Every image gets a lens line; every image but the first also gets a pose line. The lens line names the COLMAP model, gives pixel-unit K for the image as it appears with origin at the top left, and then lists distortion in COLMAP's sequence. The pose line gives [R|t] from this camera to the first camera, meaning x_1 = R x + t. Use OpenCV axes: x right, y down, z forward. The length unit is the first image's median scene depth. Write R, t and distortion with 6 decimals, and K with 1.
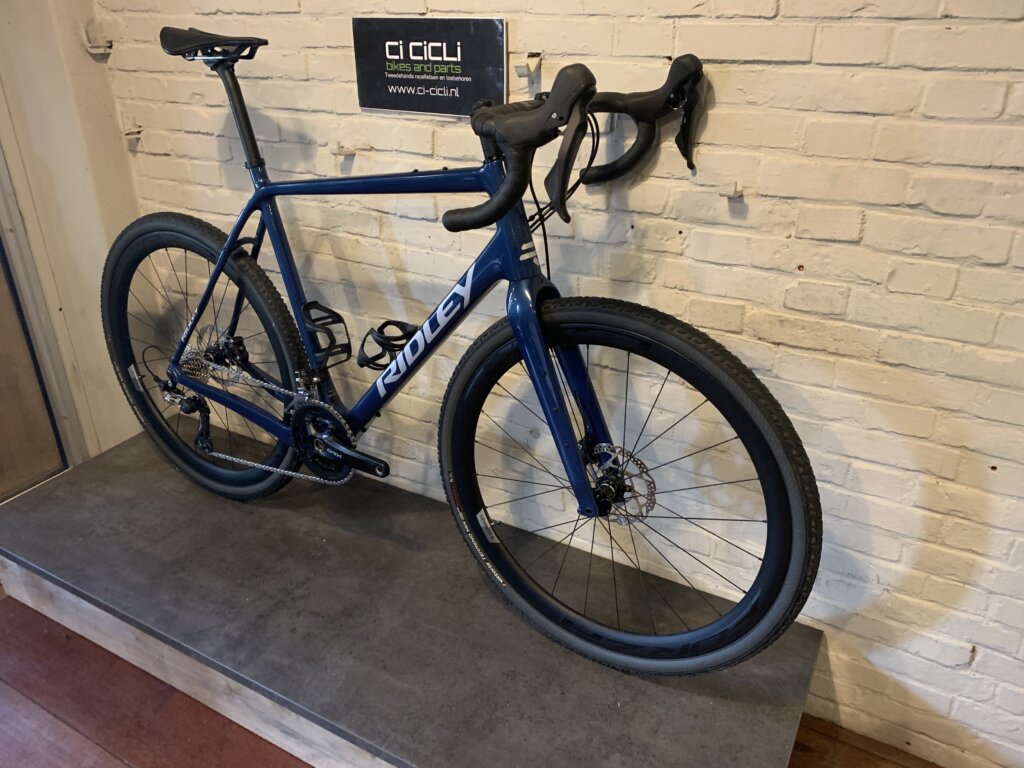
lens RADIAL K [[781.6, 0, 504.1], [0, 781.6, 379.9], [0, 0, 1]] dist [0.022793, -0.016063]
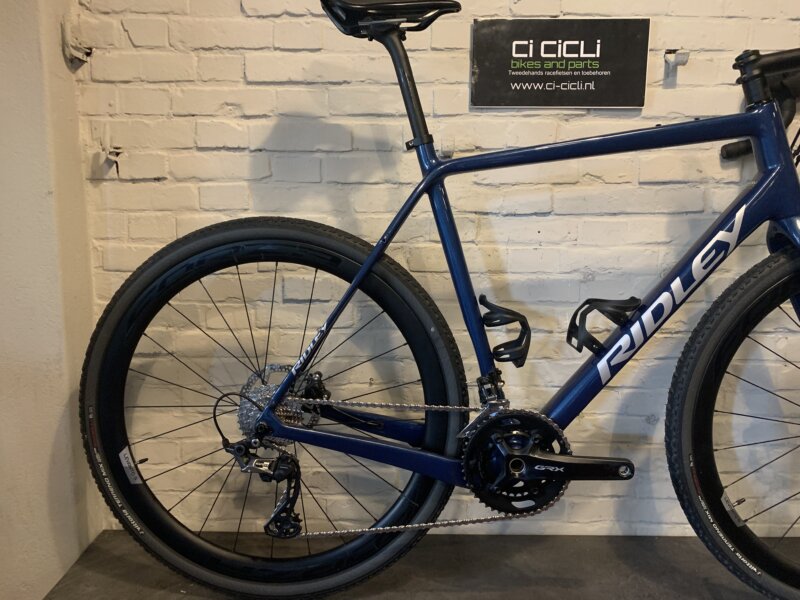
lens RADIAL K [[610.6, 0, 392.4], [0, 610.6, 293.6], [0, 0, 1]] dist [0.022793, -0.016063]
pose [[0.868774, -0.058941, 0.491689, -0.717086], [0.205145, 0.946525, -0.249009, 0.050333], [-0.450719, 0.317200, 0.834408, 0.516978]]
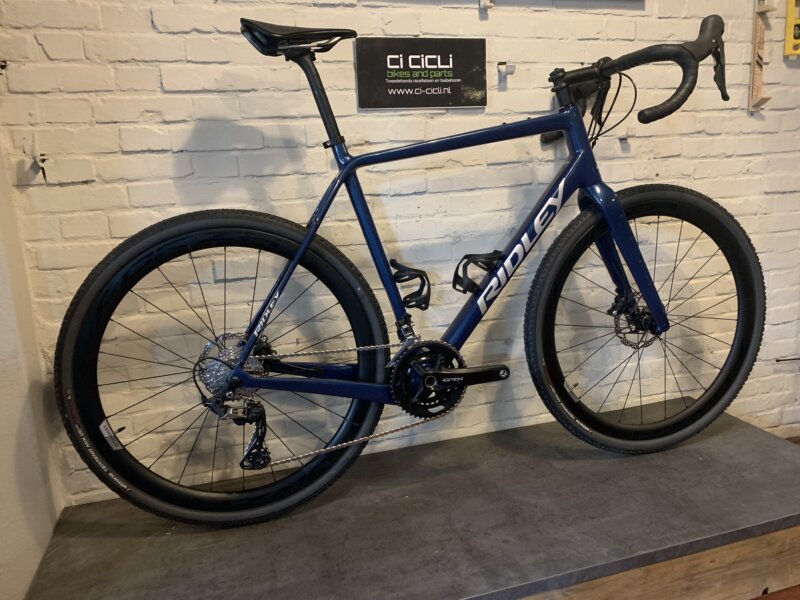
lens RADIAL K [[610.6, 0, 394.5], [0, 610.6, 304.8], [0, 0, 1]] dist [0.022793, -0.016063]
pose [[0.684640, -0.175076, 0.707543, -0.945249], [0.358381, 0.926137, -0.117616, 0.071984], [-0.634690, 0.334095, 0.696814, 0.437842]]
